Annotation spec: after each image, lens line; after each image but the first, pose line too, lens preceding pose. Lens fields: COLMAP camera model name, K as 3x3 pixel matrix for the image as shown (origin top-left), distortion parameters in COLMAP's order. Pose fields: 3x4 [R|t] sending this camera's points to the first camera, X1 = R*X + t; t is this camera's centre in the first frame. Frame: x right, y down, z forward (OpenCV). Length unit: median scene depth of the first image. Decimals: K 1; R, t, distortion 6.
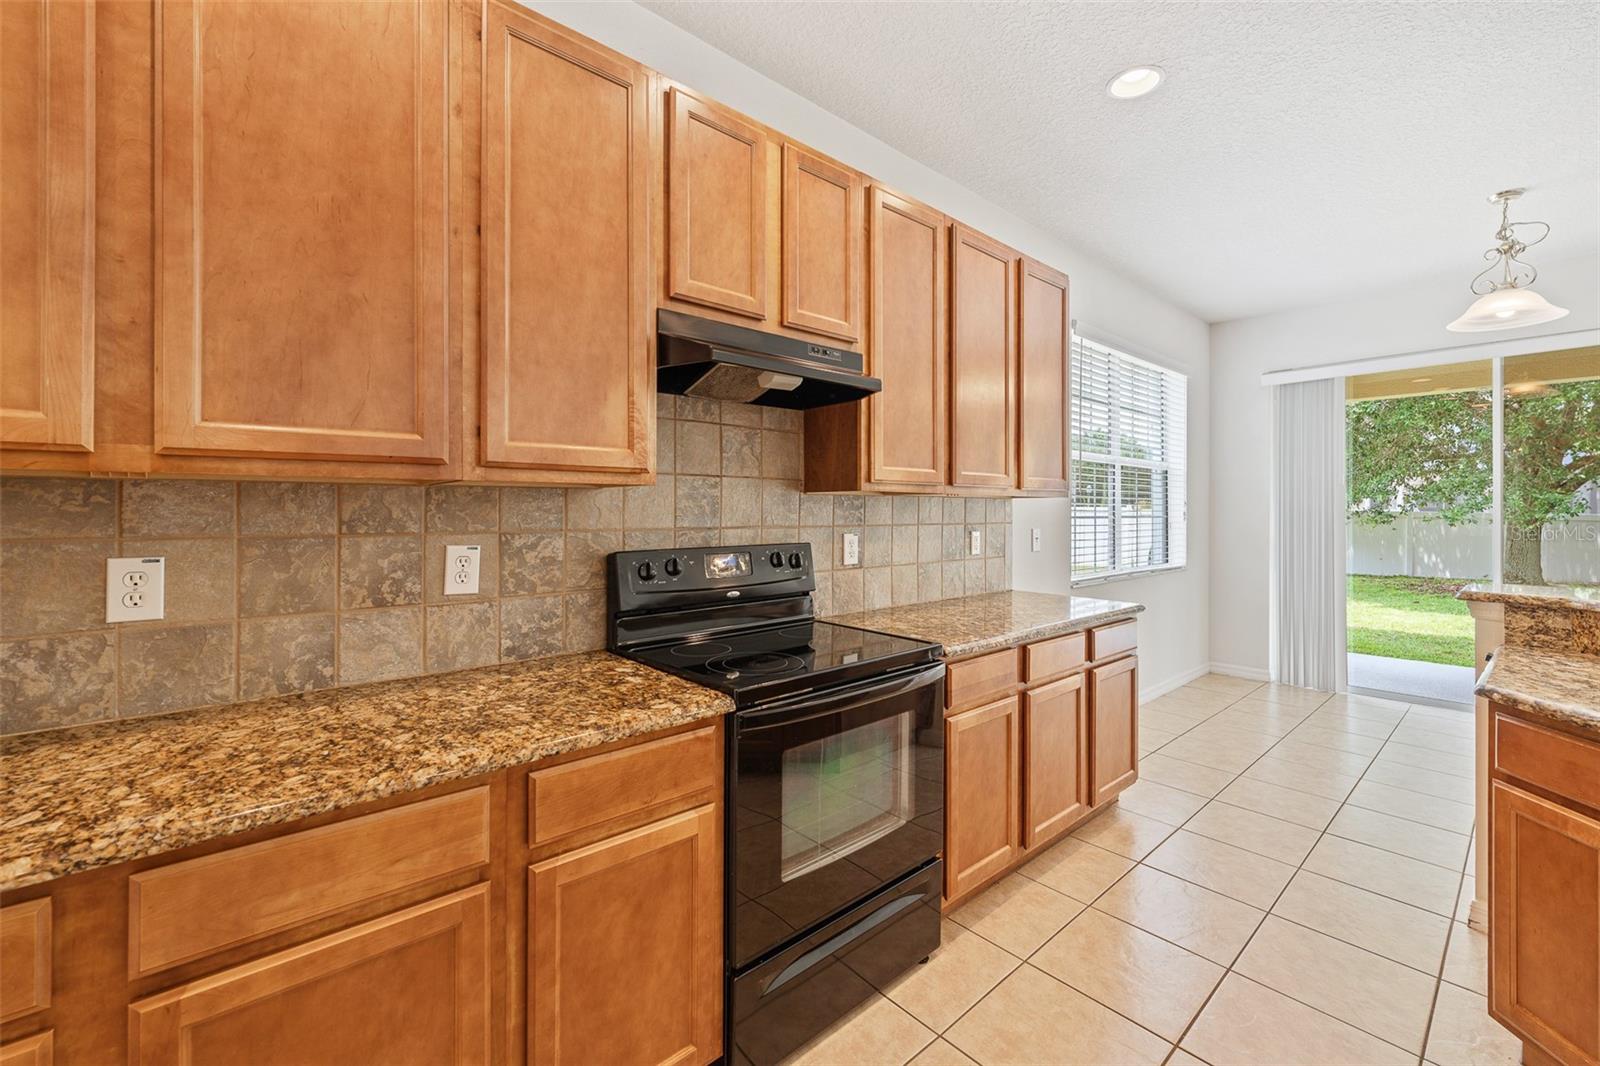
lens RADIAL K [[648.2, 0, 819.5], [0, 648.2, 504.5], [0, 0, 1]] dist [-0.003990, 0.000626]
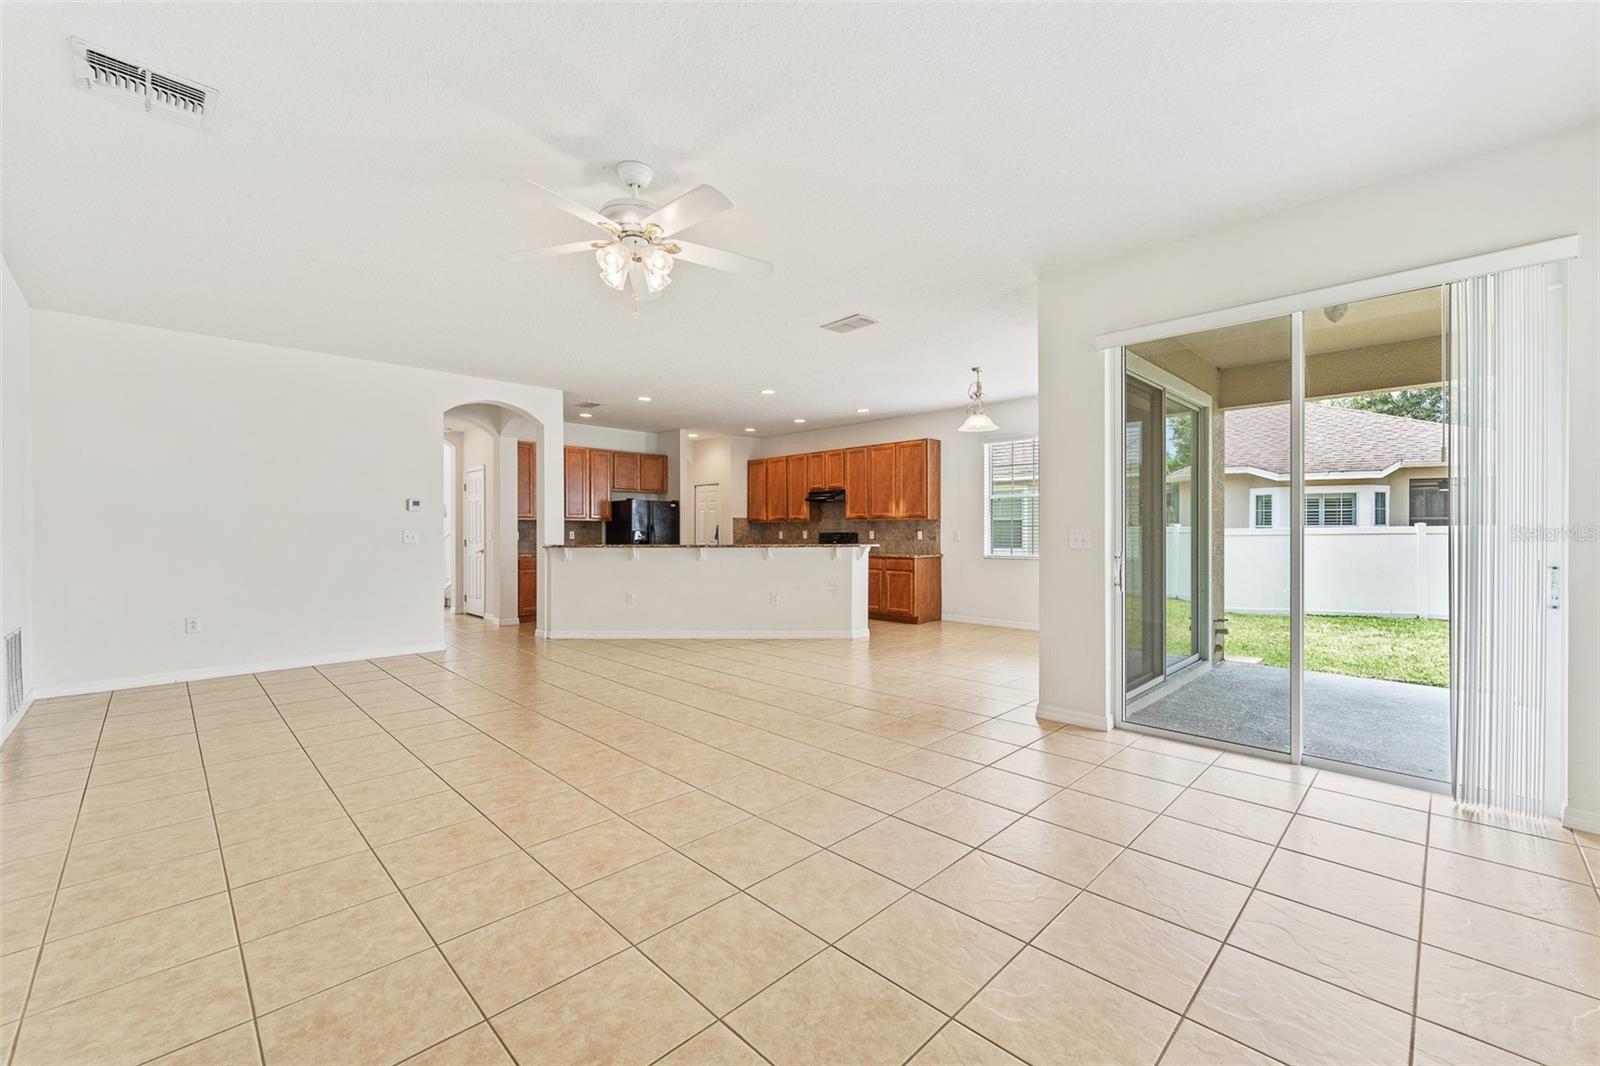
lens RADIAL K [[648.2, 0, 797.7], [0, 648.2, 532.5], [0, 0, 1]] dist [-0.003990, 0.000626]
pose [[0.057468, -0.004390, -0.998338, 4.935711], [0.010044, 0.999942, -0.003819, 0.083261], [0.998297, -0.009808, 0.057509, 0.463078]]
